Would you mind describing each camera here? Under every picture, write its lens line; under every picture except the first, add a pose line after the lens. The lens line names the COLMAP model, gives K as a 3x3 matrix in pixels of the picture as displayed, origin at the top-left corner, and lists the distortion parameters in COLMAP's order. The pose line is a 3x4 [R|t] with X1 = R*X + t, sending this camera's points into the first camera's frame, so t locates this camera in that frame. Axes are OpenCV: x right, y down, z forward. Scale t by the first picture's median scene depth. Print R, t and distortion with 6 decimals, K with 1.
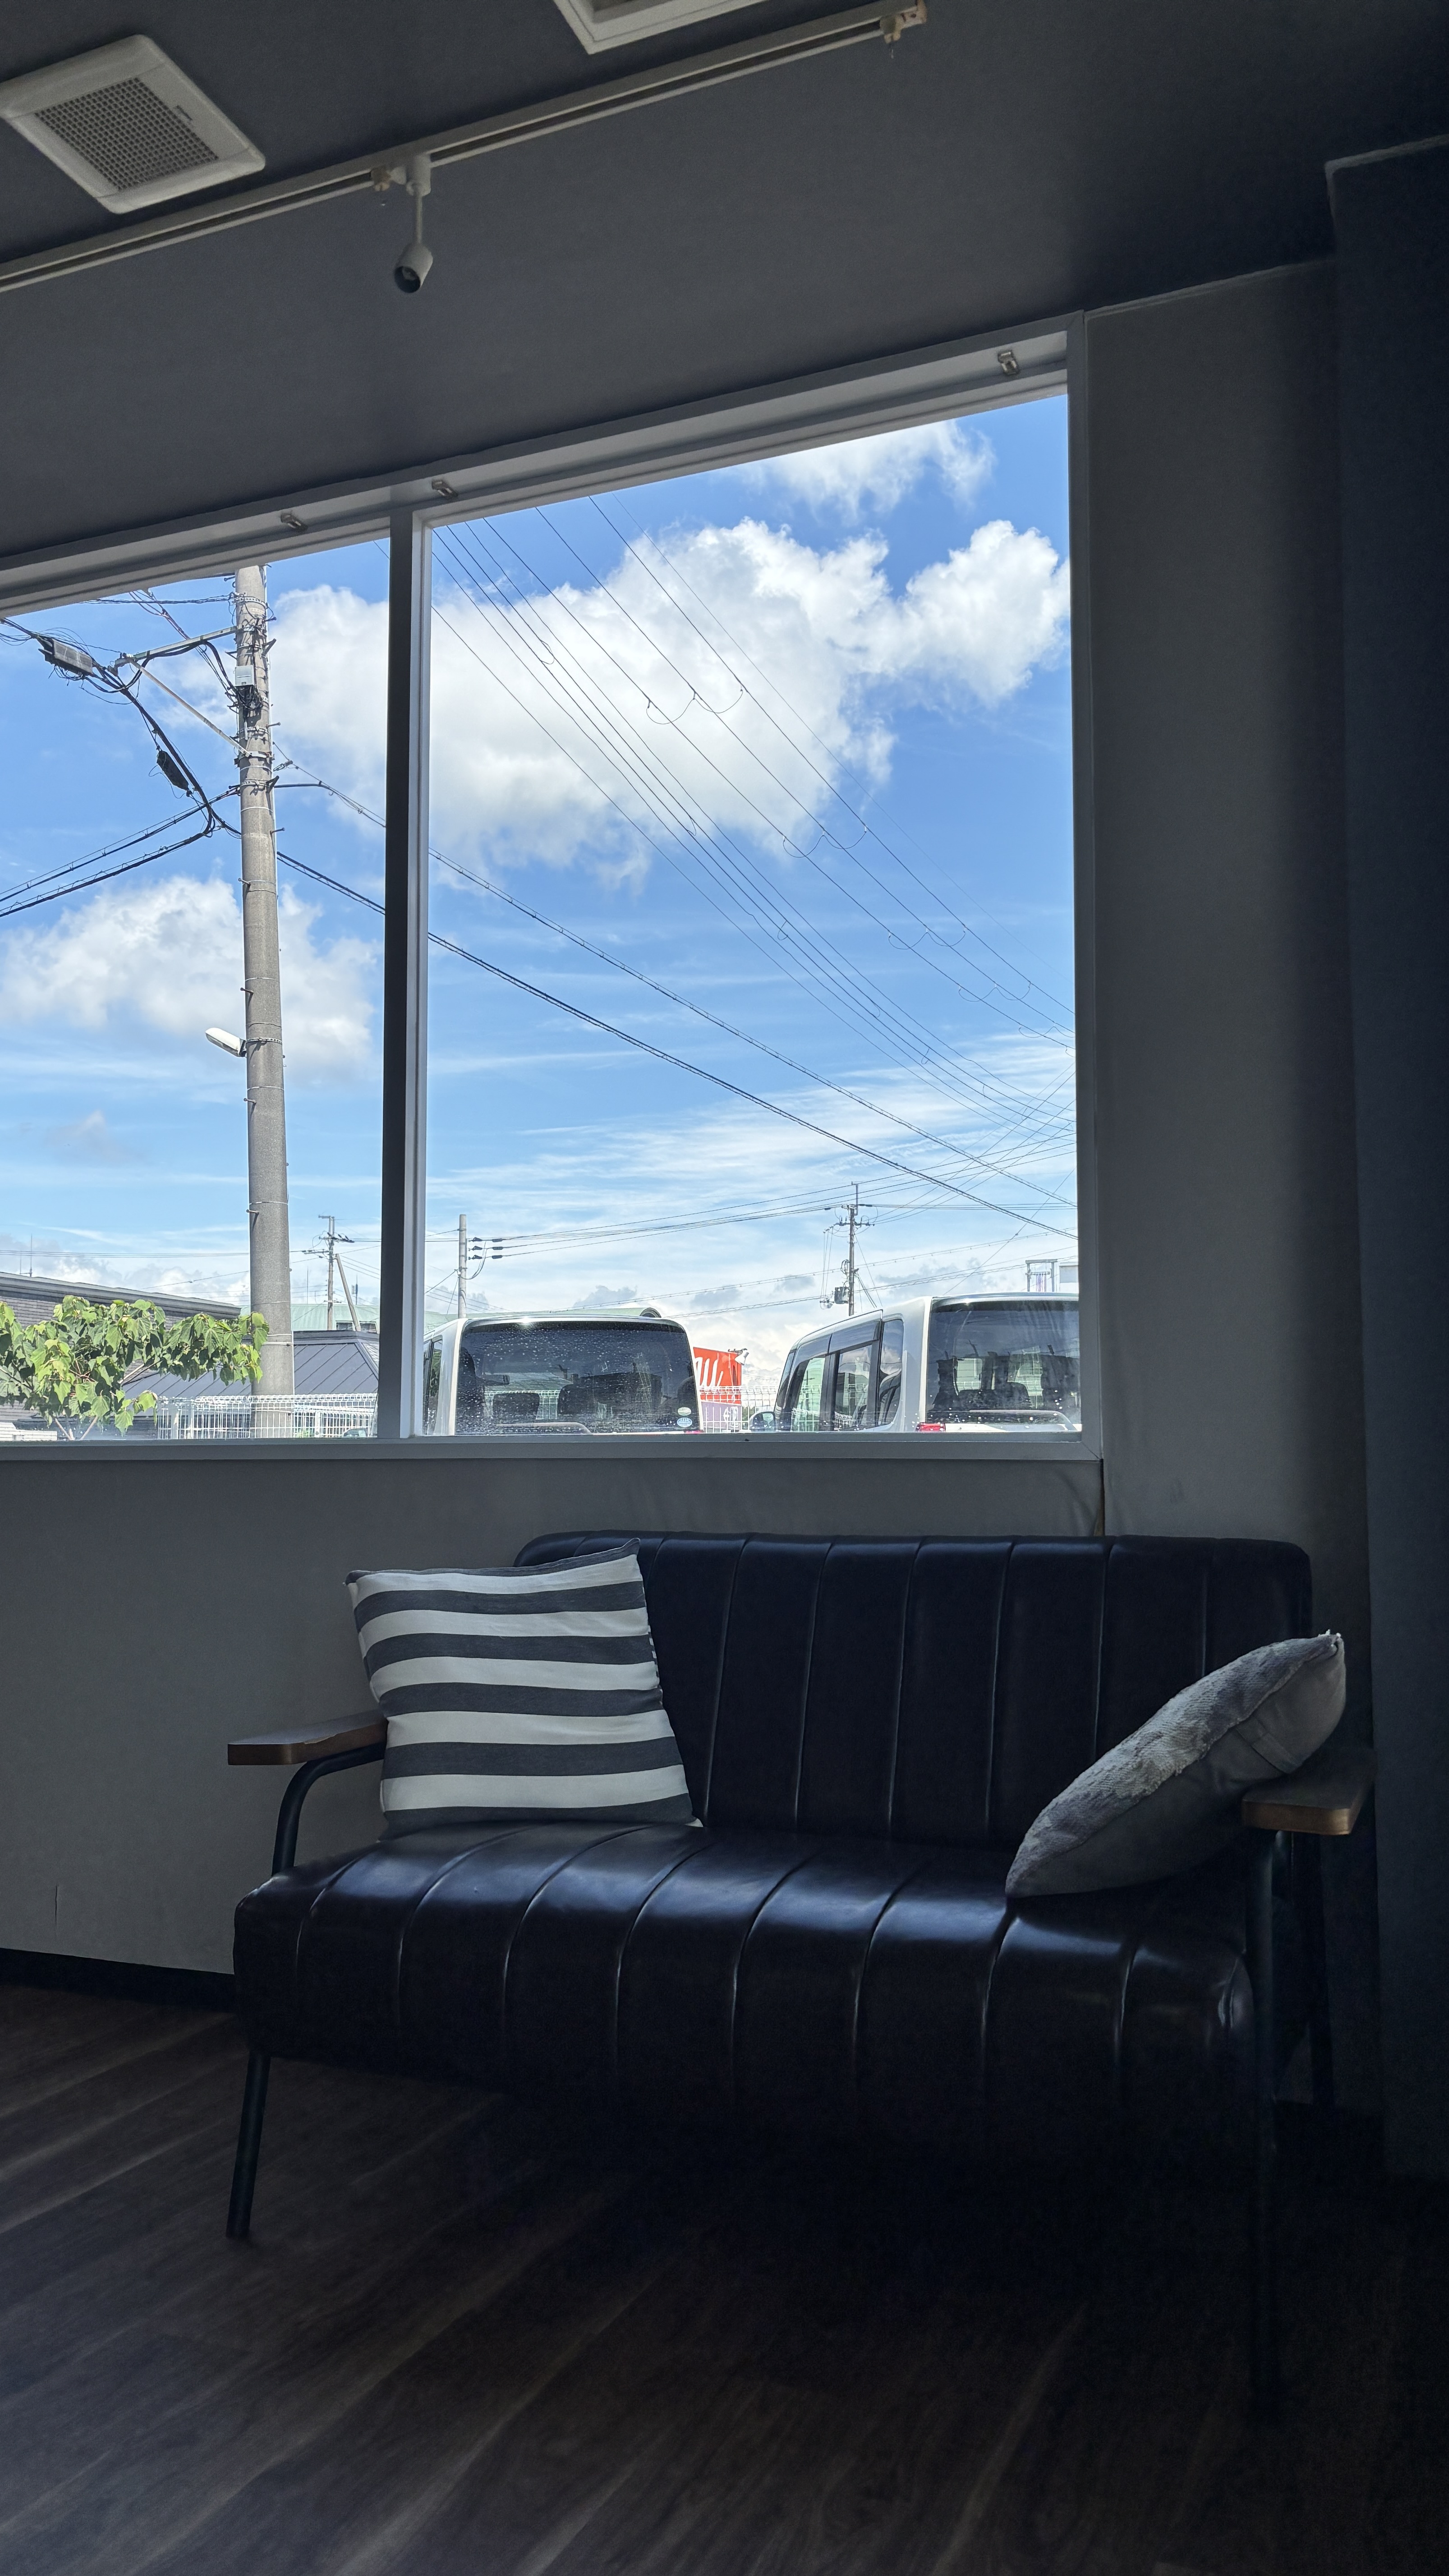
lens RADIAL K [[1958.2, 0, 723.6], [0, 1958.2, 1291.8], [0, 0, 1]] dist [-0.101772, -0.014036]
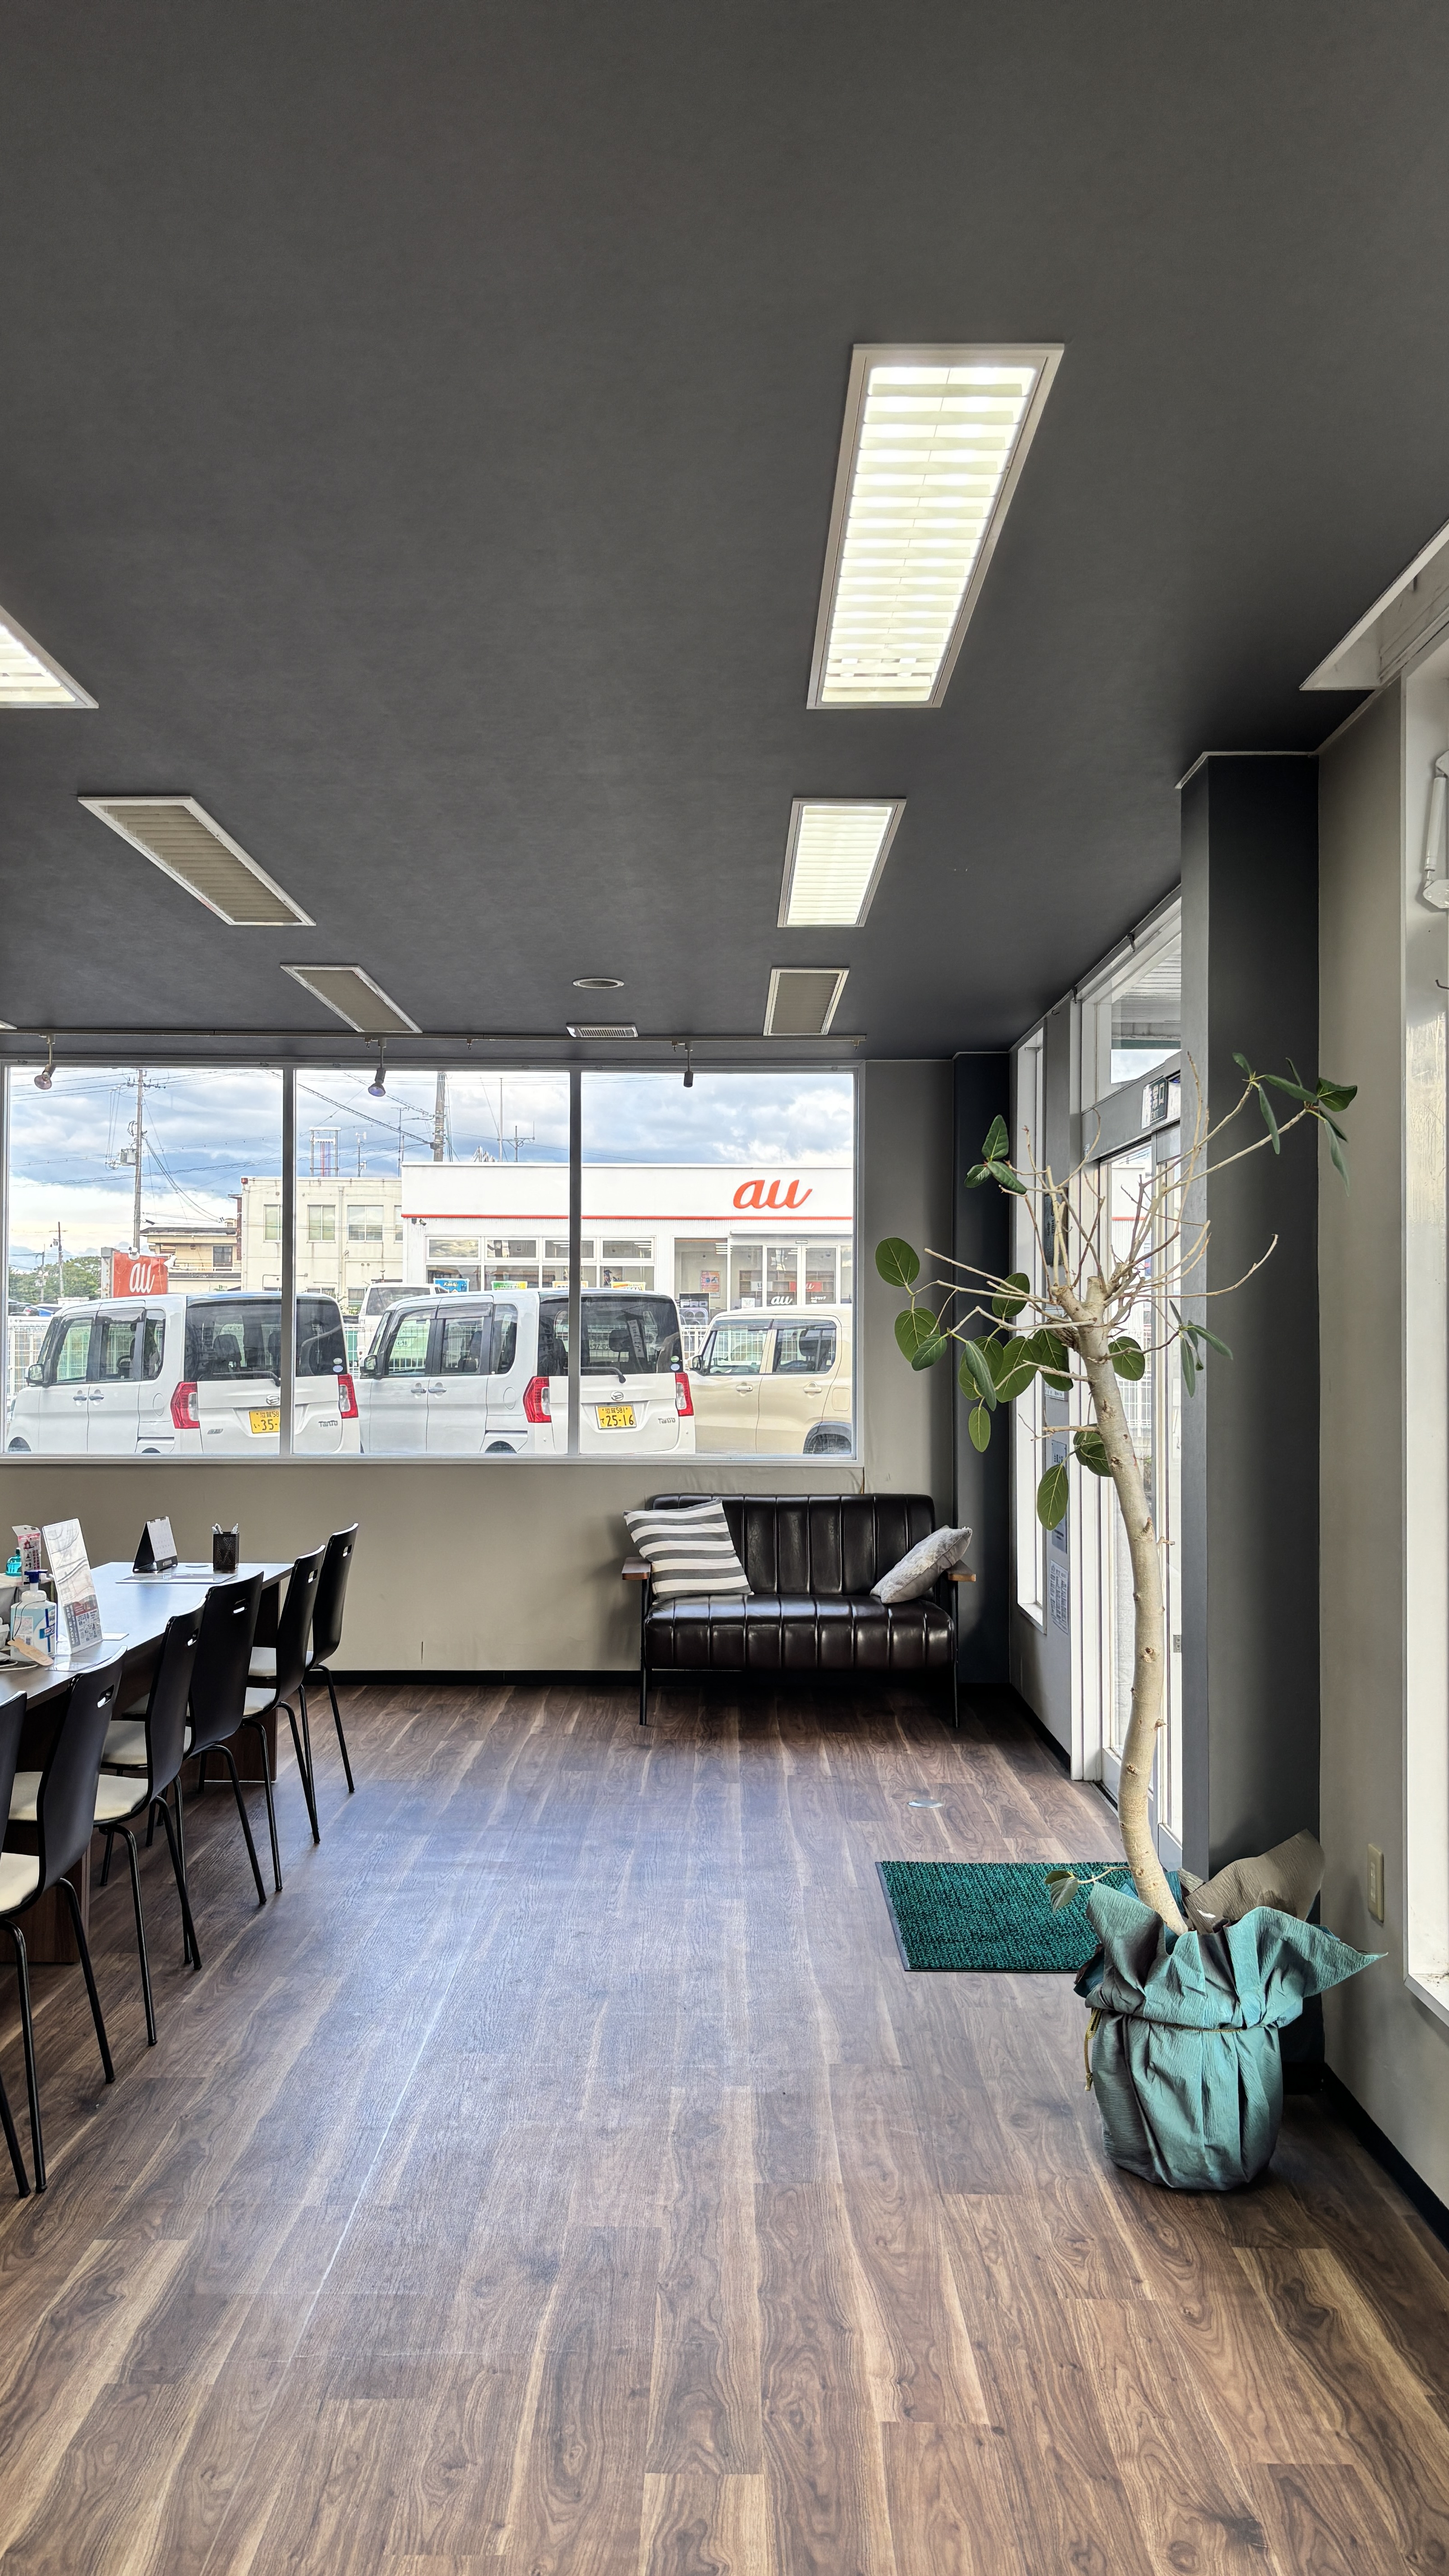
lens RADIAL K [[1958.2, 0, 725.5], [0, 1958.2, 1289.2], [0, 0, 1]] dist [-0.101772, -0.014036]
pose [[0.931750, 0.000940, 0.363099, -1.115795], [-0.027016, 0.997404, 0.066743, -0.380645], [-0.362093, -0.071998, 0.929357, -1.690341]]
